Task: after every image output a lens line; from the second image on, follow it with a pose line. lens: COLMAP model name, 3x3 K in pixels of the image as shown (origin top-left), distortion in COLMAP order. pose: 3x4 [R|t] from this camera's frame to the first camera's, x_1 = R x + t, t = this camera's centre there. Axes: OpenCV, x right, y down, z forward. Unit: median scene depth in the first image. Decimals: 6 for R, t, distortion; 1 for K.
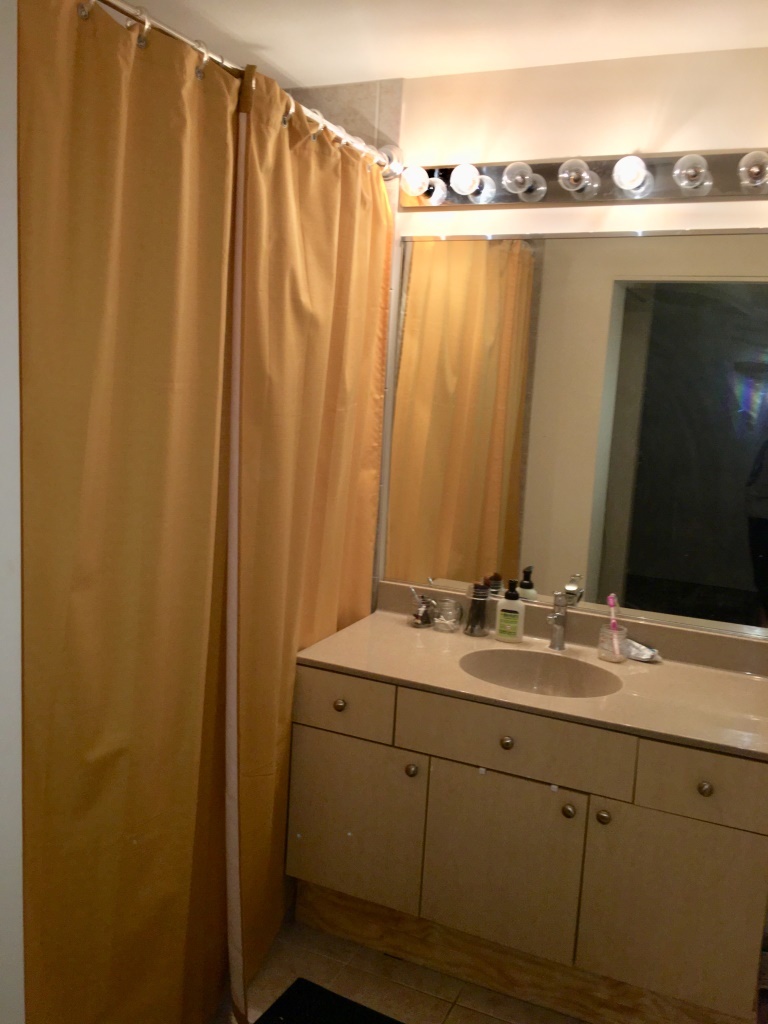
lens RADIAL K [[879.6, 0, 384.0], [0, 879.6, 512.0], [0, 0, 1]] dist [0.076927, -0.121878]
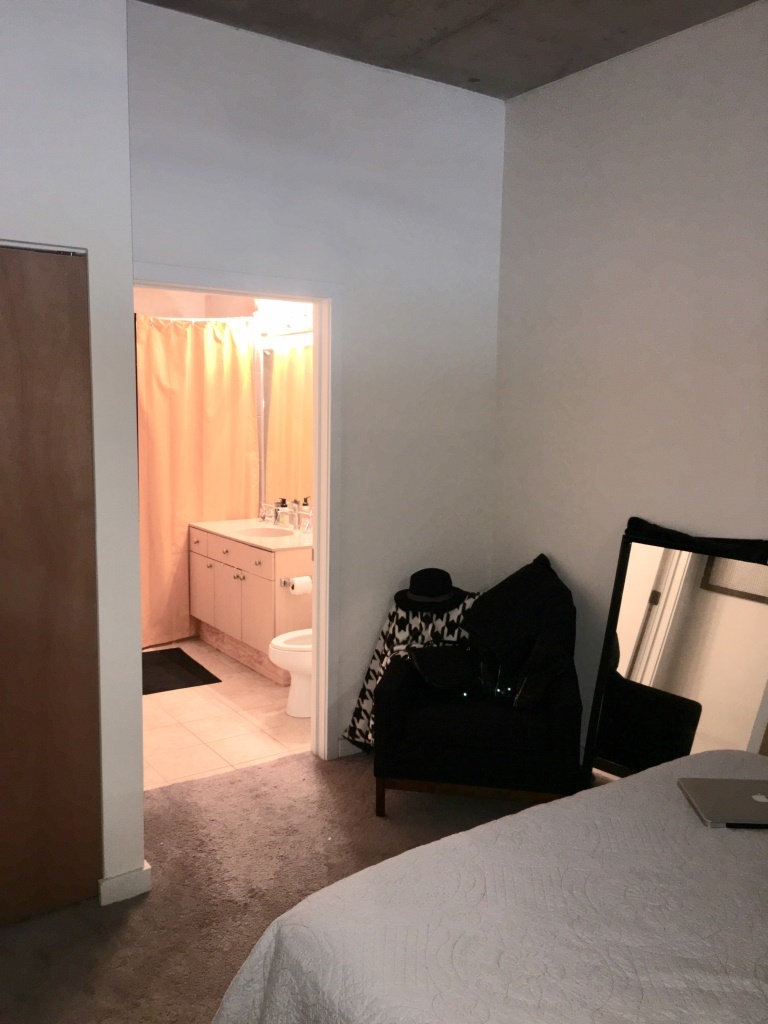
lens RADIAL K [[879.6, 0, 384.0], [0, 879.6, 512.0], [0, 0, 1]] dist [0.076927, -0.121878]
pose [[0.859155, 0.023833, -0.511160, 1.717284], [-0.045719, 0.998495, -0.030288, 0.189138], [0.509669, 0.049392, 0.858952, -0.903405]]
